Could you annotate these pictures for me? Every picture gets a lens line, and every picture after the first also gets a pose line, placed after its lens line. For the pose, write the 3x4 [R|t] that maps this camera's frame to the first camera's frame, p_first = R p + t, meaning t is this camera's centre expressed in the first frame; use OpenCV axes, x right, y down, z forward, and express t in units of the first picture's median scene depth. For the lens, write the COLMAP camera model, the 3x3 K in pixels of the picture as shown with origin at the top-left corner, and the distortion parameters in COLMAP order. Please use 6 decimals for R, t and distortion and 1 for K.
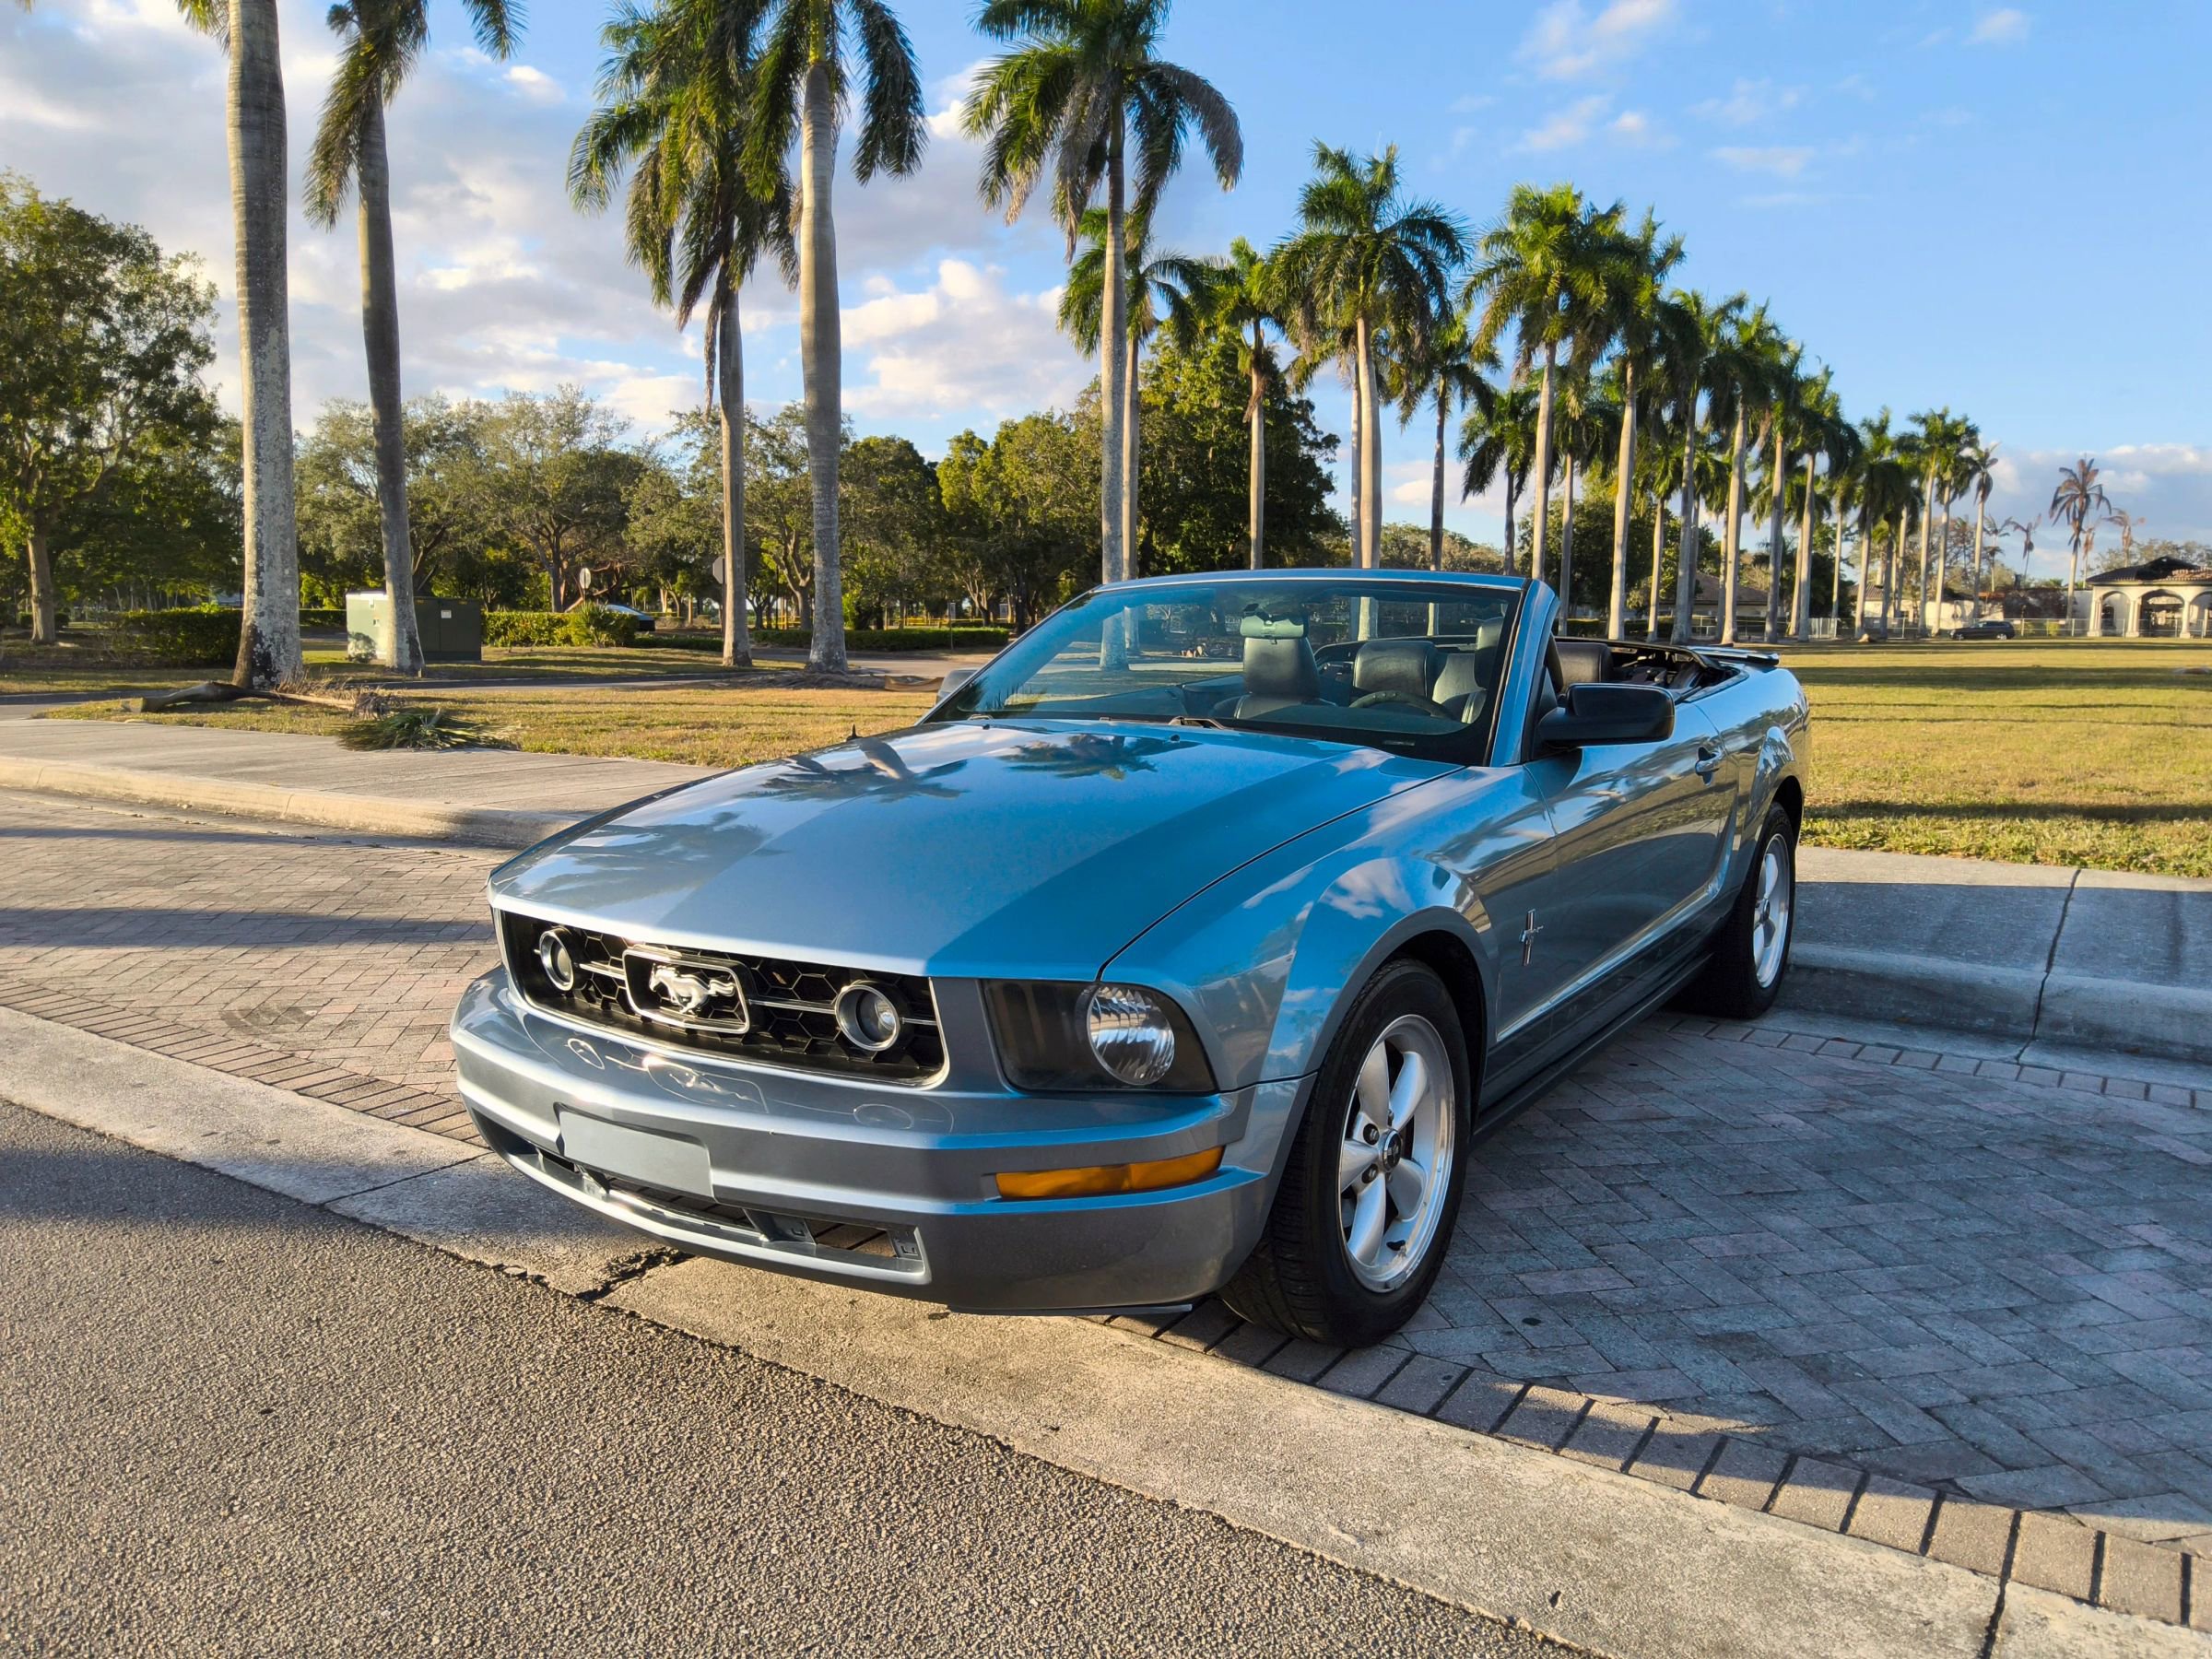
lens RADIAL K [[1667.1, 0, 1082.6], [0, 1667.1, 806.1], [0, 0, 1]] dist [0.056874, -0.100225]
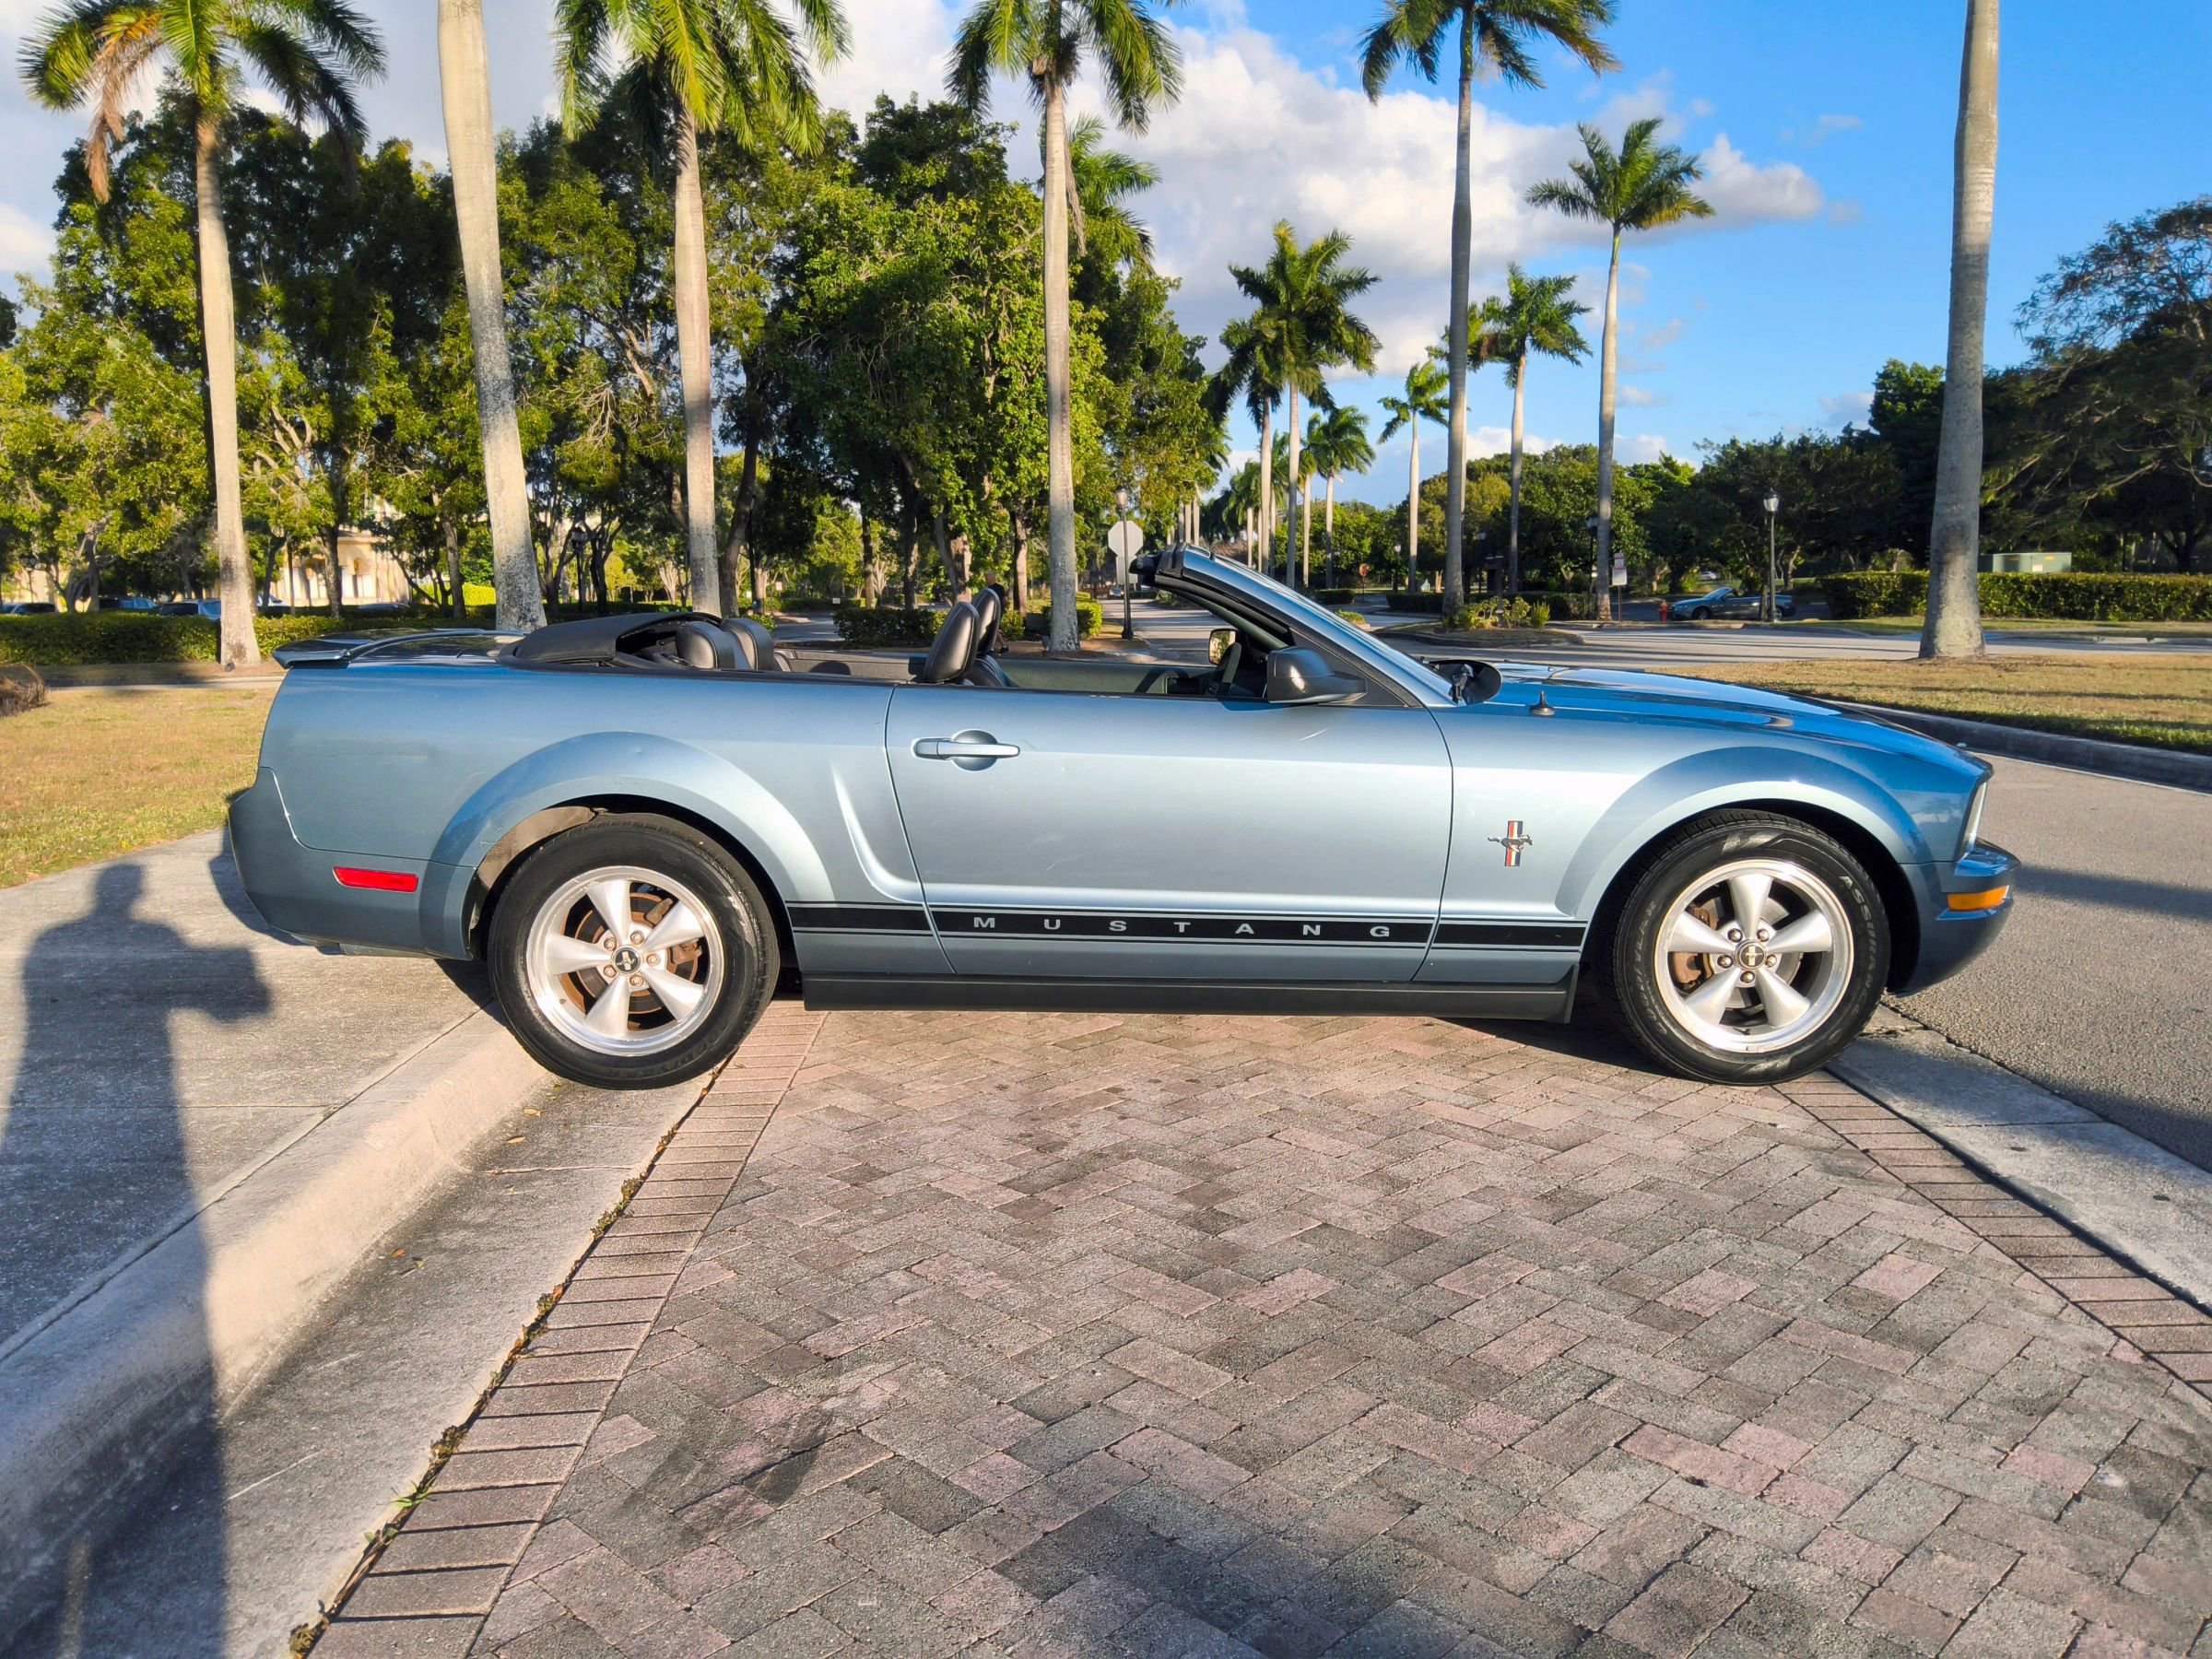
lens RADIAL K [[1671.4, 0, 1090.0], [0, 1671.4, 822.1], [0, 0, 1]] dist [0.056832, -0.107991]
pose [[-0.563752, -0.113414, 0.818120, -0.761854], [0.105321, 0.972570, 0.207400, -0.196103], [-0.819201, 0.203087, -0.536344, 1.670625]]
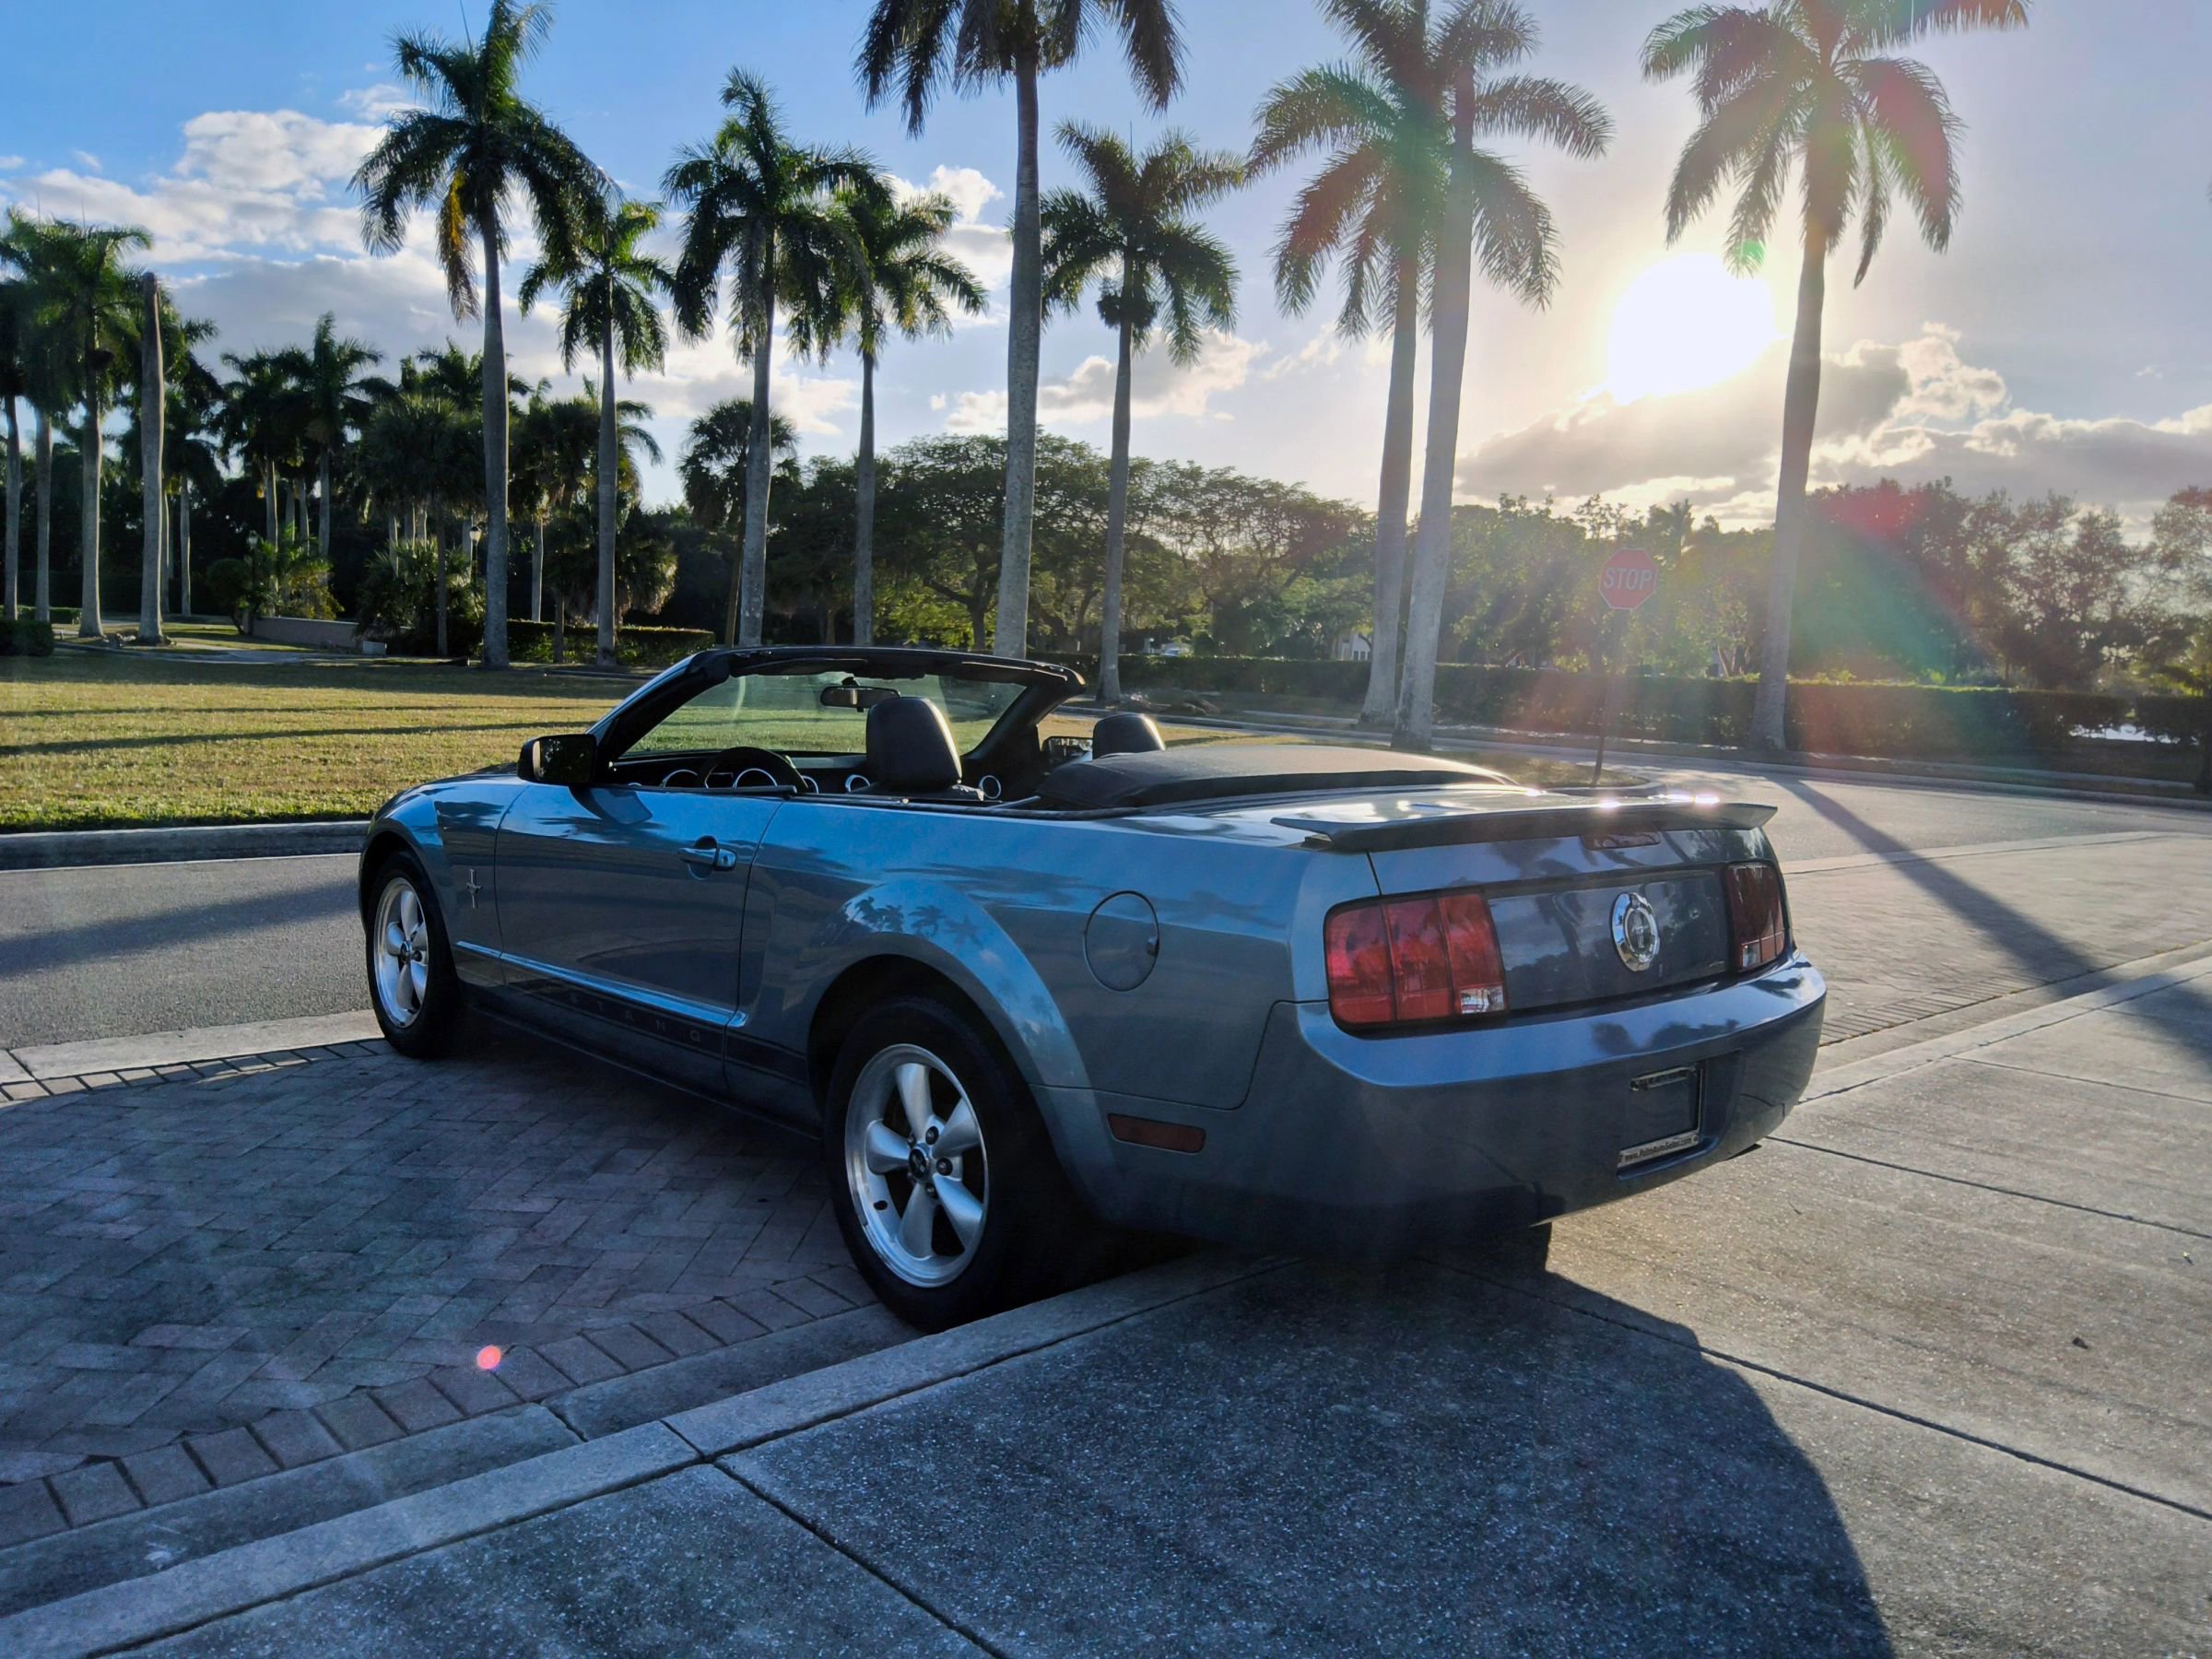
lens RADIAL K [[1665.8, 0, 1082.1], [0, 1665.8, 824.0], [0, 0, 1]] dist [0.054330, -0.098426]
pose [[-0.239298, 0.083159, -0.967378, 1.168513], [-0.156992, 0.979902, 0.123070, -0.181443], [0.958170, 0.181321, -0.221433, 1.377629]]
